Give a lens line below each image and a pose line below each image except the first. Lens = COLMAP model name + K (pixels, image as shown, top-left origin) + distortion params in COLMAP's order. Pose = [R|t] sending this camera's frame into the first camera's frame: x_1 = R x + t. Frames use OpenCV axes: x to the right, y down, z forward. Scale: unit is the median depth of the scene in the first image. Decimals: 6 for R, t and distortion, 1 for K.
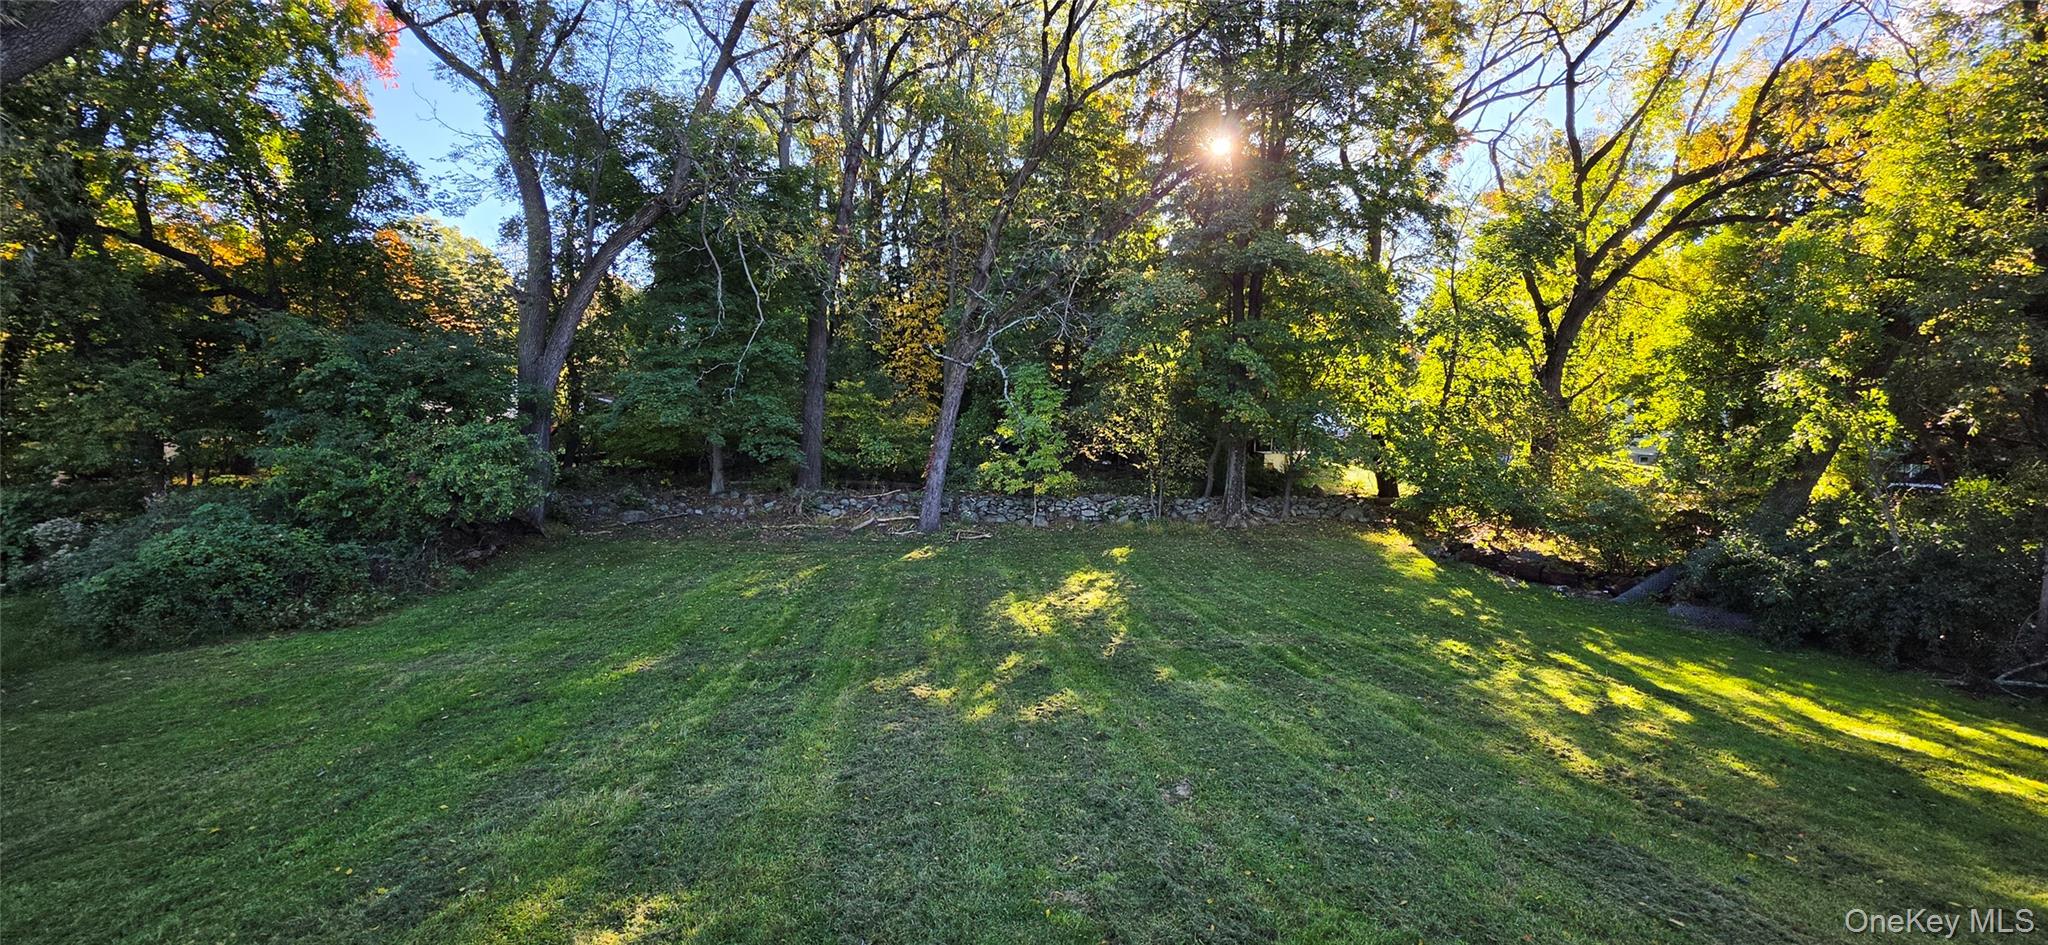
lens RADIAL K [[820.4, 0, 1032.1], [0, 820.4, 472.0], [0, 0, 1]] dist [-0.003834, -0.000303]
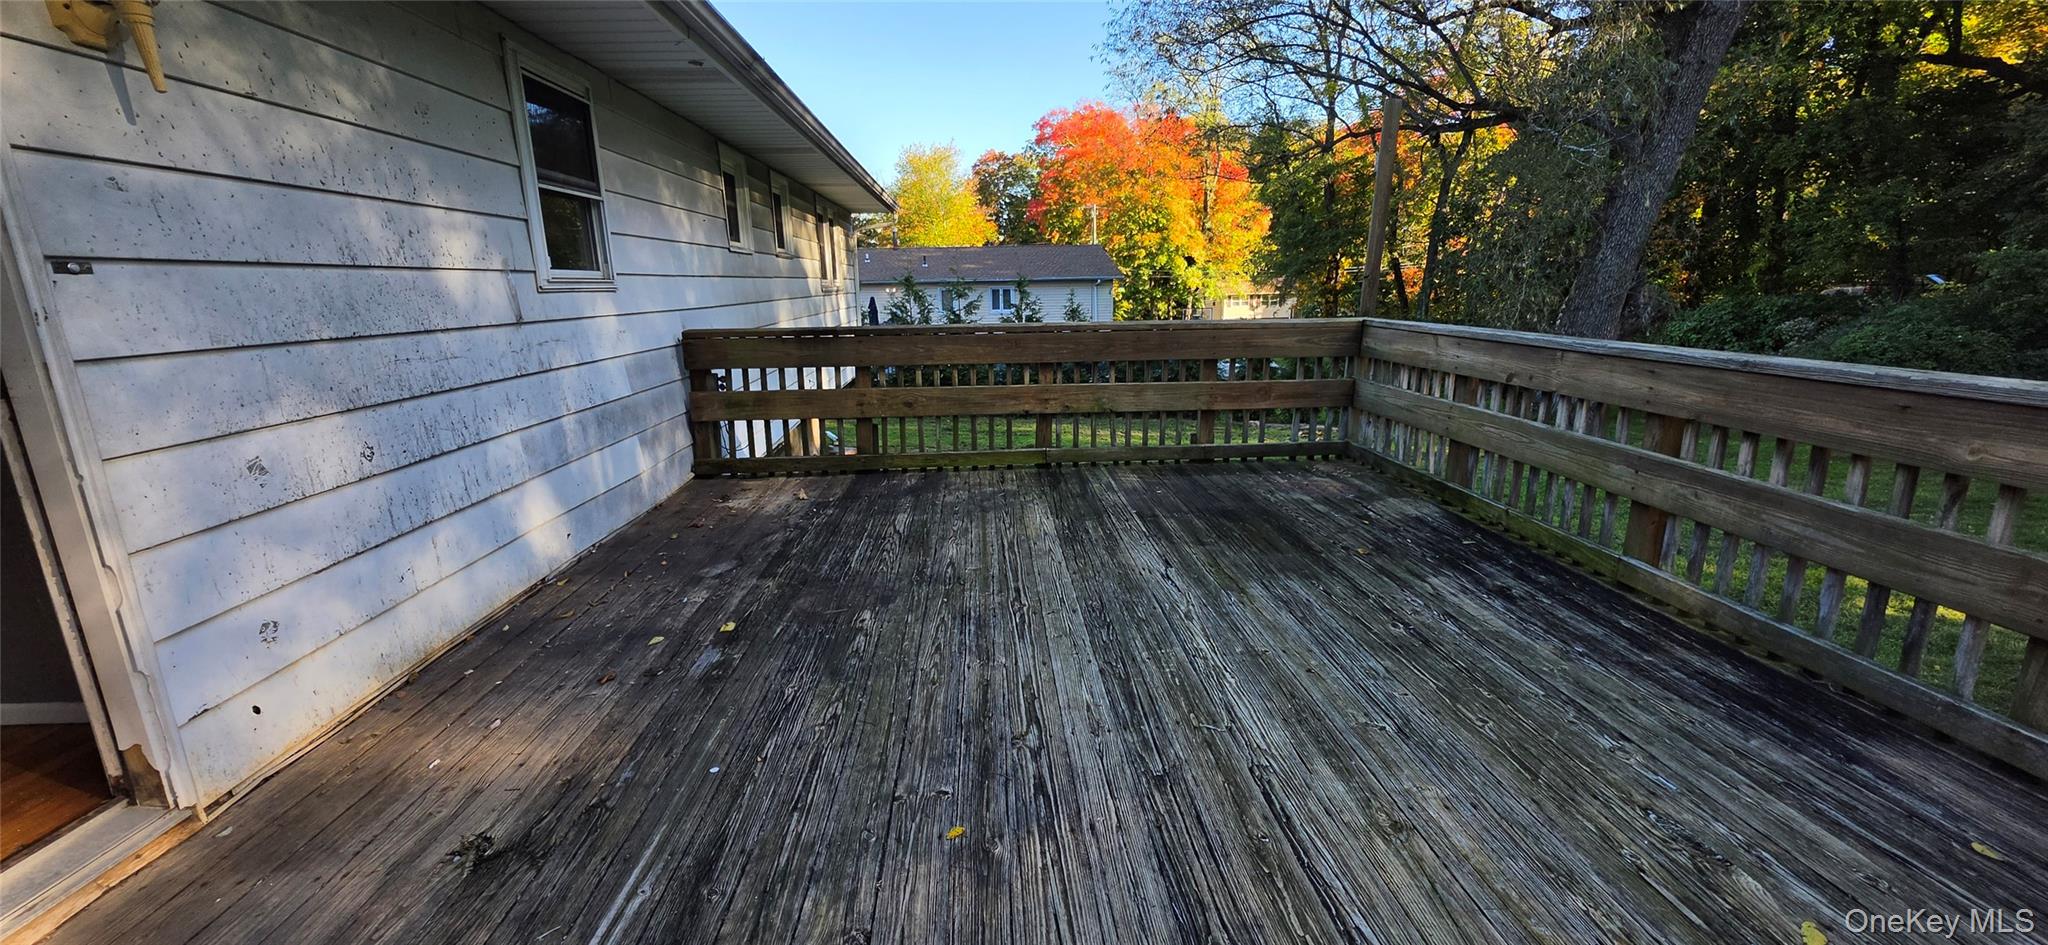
lens RADIAL K [[820.4, 0, 1033.9], [0, 820.4, 482.8], [0, 0, 1]] dist [-0.003834, -0.000303]
pose [[-0.124212, 0.211513, -0.969450, 0.168024], [0.005008, 0.977138, 0.212549, 0.019320], [0.992243, 0.021546, -0.122431, -0.026580]]
